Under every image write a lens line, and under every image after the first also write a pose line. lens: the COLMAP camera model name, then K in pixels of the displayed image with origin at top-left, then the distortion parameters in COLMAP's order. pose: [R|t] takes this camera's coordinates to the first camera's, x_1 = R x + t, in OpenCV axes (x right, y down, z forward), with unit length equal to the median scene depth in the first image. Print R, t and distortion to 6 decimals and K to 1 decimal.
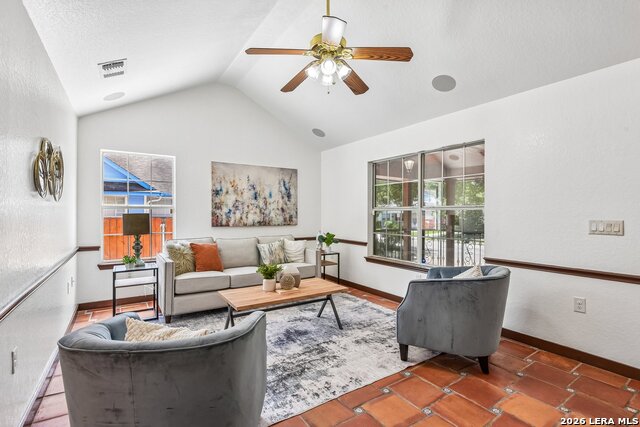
lens RADIAL K [[297.3, 0, 330.3], [0, 297.3, 215.1], [0, 0, 1]] dist [-0.016392, -0.002175]
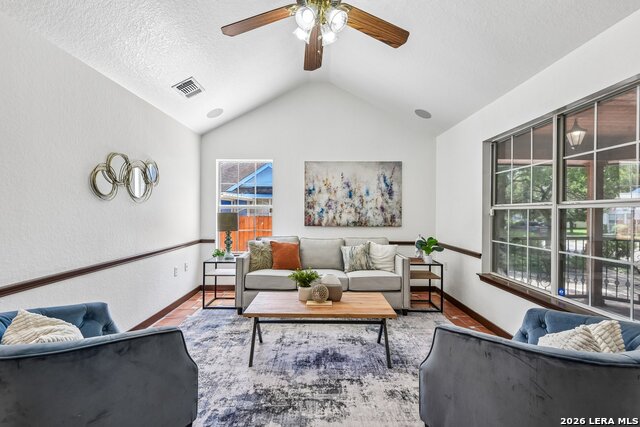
lens RADIAL K [[297.3, 0, 320.5], [0, 297.3, 212.3], [0, 0, 1]] dist [-0.016392, -0.002175]
pose [[0.823959, 0.000606, -0.566649, 0.226062], [-0.006086, 0.999951, -0.007781, 0.000624], [0.566617, 0.009859, 0.823922, 0.204195]]
